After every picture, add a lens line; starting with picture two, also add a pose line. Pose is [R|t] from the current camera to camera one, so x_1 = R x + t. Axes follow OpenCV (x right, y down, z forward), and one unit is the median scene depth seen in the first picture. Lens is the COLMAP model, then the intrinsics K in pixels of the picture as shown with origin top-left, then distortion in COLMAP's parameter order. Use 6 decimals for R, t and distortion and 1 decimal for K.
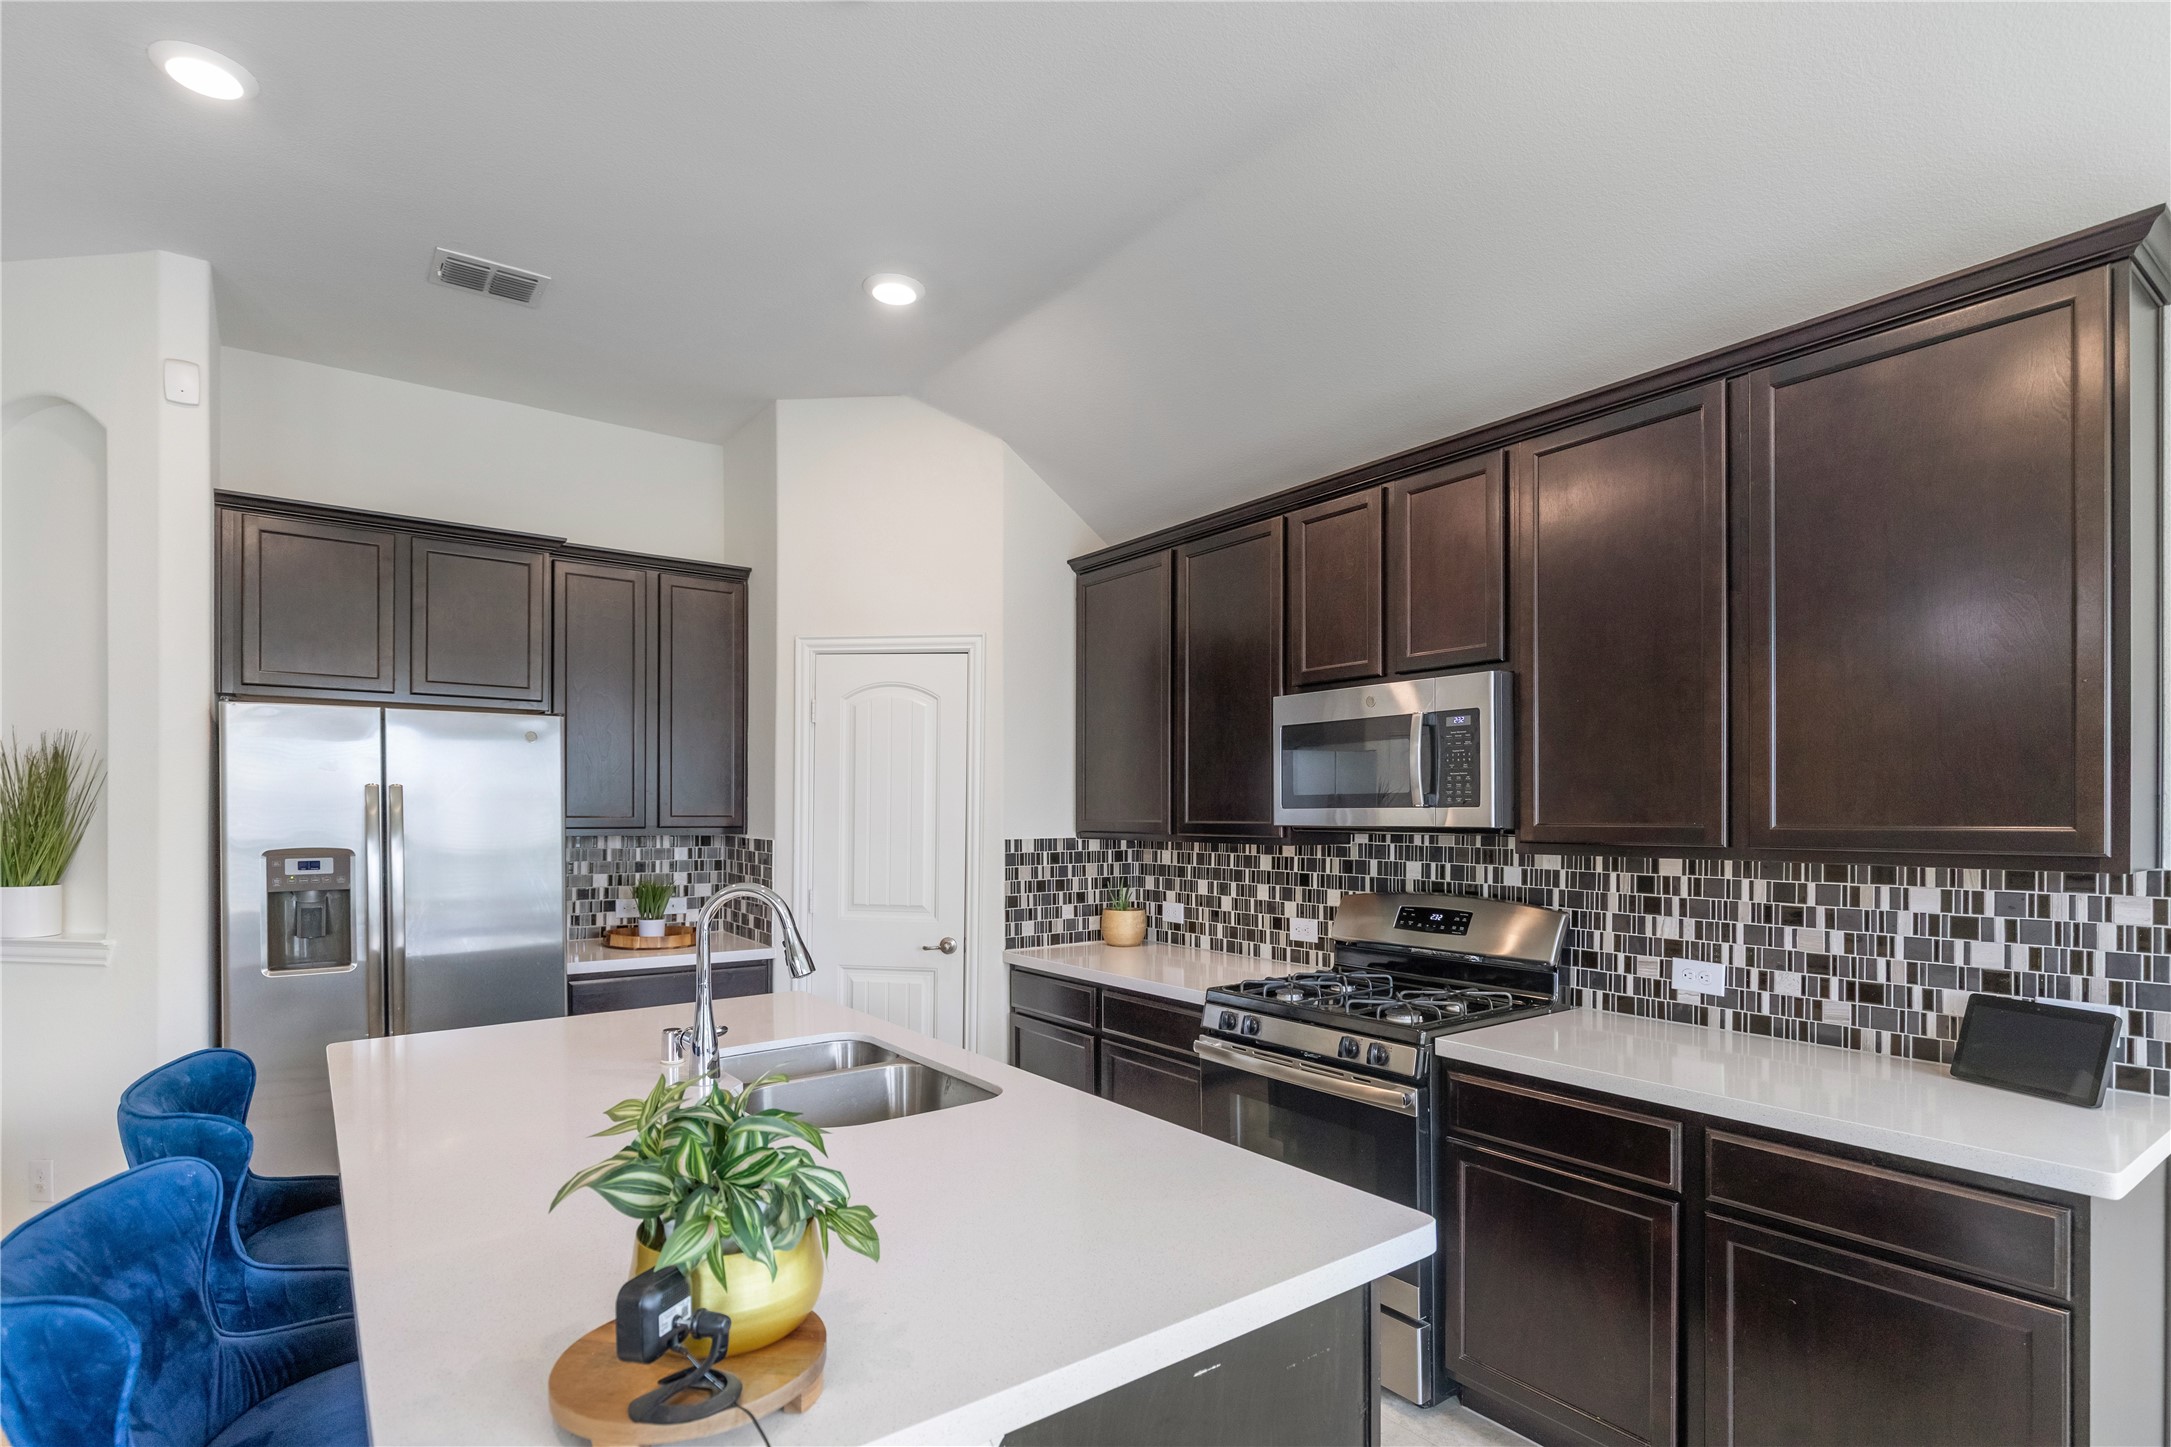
lens RADIAL K [[1055.9, 0, 1089.7], [0, 1055.9, 808.0], [0, 0, 1]] dist [-0.001136, -0.000157]
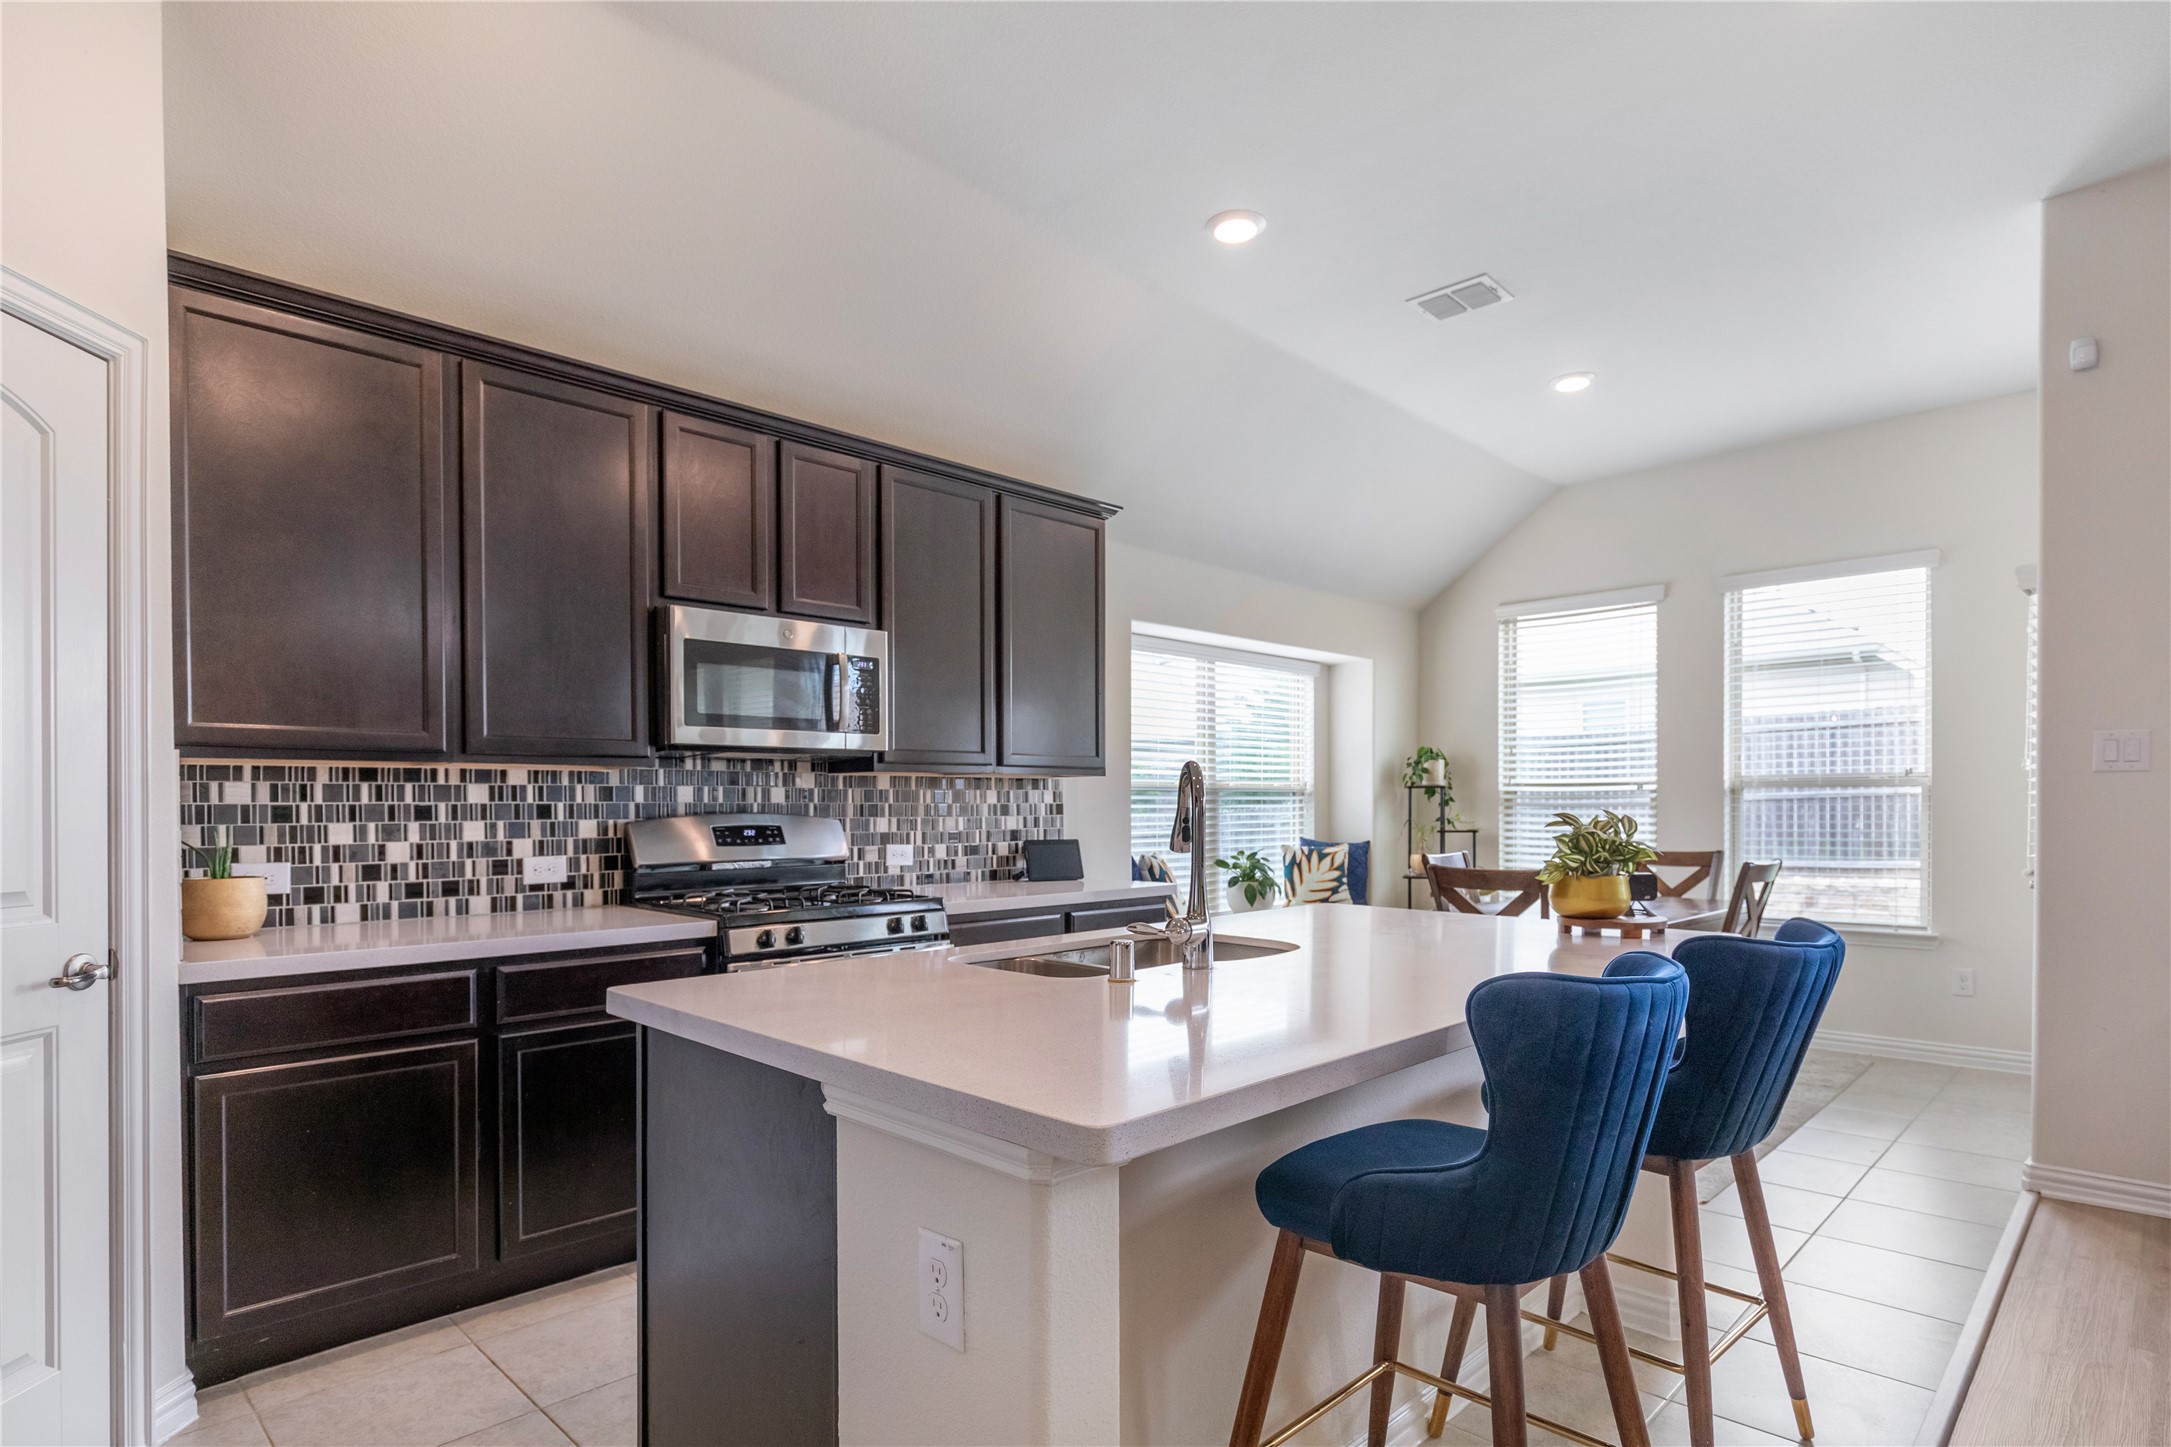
lens RADIAL K [[1137.7, 0, 1085.5], [0, 1137.7, 805.0], [0, 0, 1]] dist [-0.006429, -0.000497]
pose [[-0.149881, 0.000900, 0.988704, -0.853006], [0.001781, 0.999998, -0.000640, 0.070843], [-0.988703, 0.001665, -0.149882, 0.777688]]
